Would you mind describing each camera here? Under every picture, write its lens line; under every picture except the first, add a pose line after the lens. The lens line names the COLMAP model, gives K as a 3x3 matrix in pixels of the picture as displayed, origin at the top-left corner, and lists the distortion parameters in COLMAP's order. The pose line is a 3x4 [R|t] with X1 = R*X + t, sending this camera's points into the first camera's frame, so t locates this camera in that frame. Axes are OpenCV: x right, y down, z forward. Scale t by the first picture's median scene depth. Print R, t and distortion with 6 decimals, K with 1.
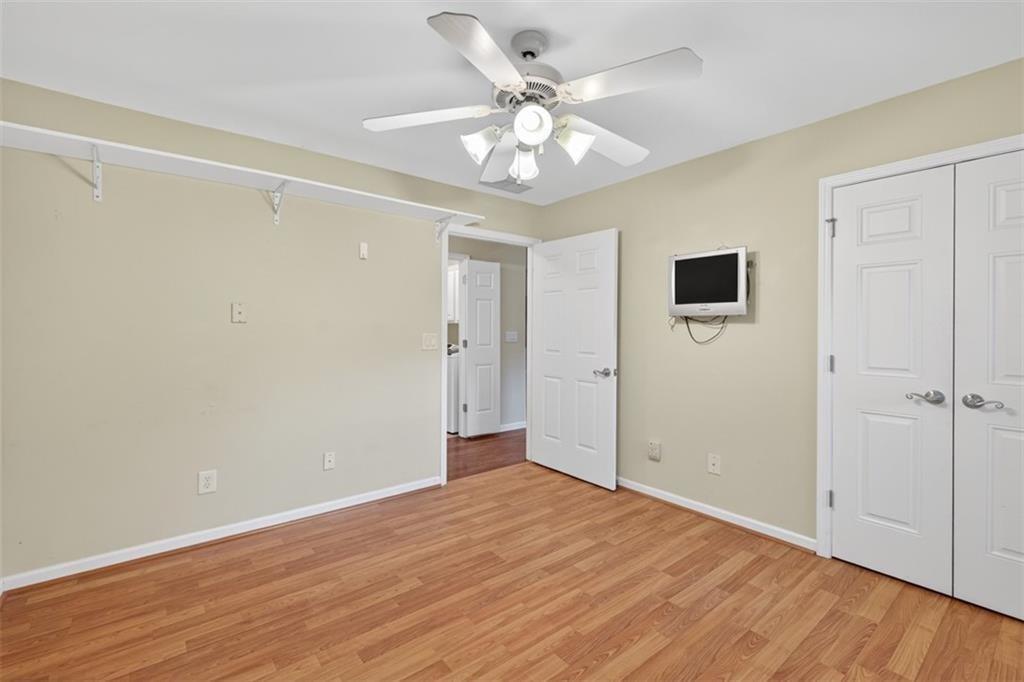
lens RADIAL K [[428.6, 0, 512.6], [0, 428.6, 332.3], [0, 0, 1]] dist [0.008780, -0.000354]
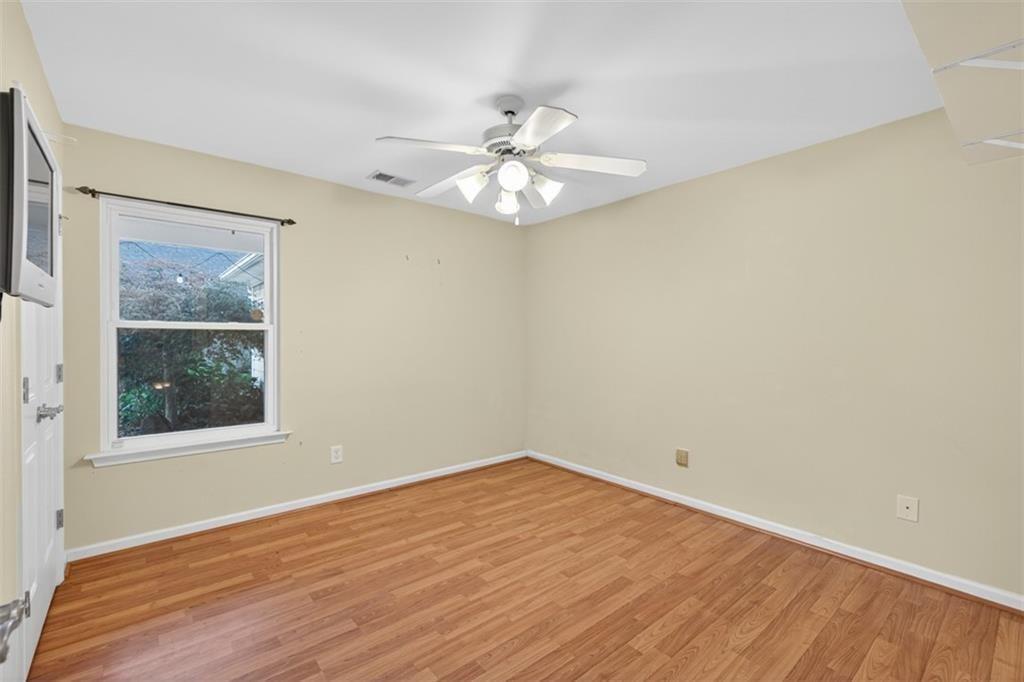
lens RADIAL K [[428.6, 0, 512.6], [0, 428.6, 332.3], [0, 0, 1]] dist [0.008780, -0.000354]
pose [[-0.999726, -0.008130, -0.021938, 0.047125], [-0.008198, 0.999962, 0.003024, -0.031543], [0.021912, 0.003203, -0.999755, 2.013853]]
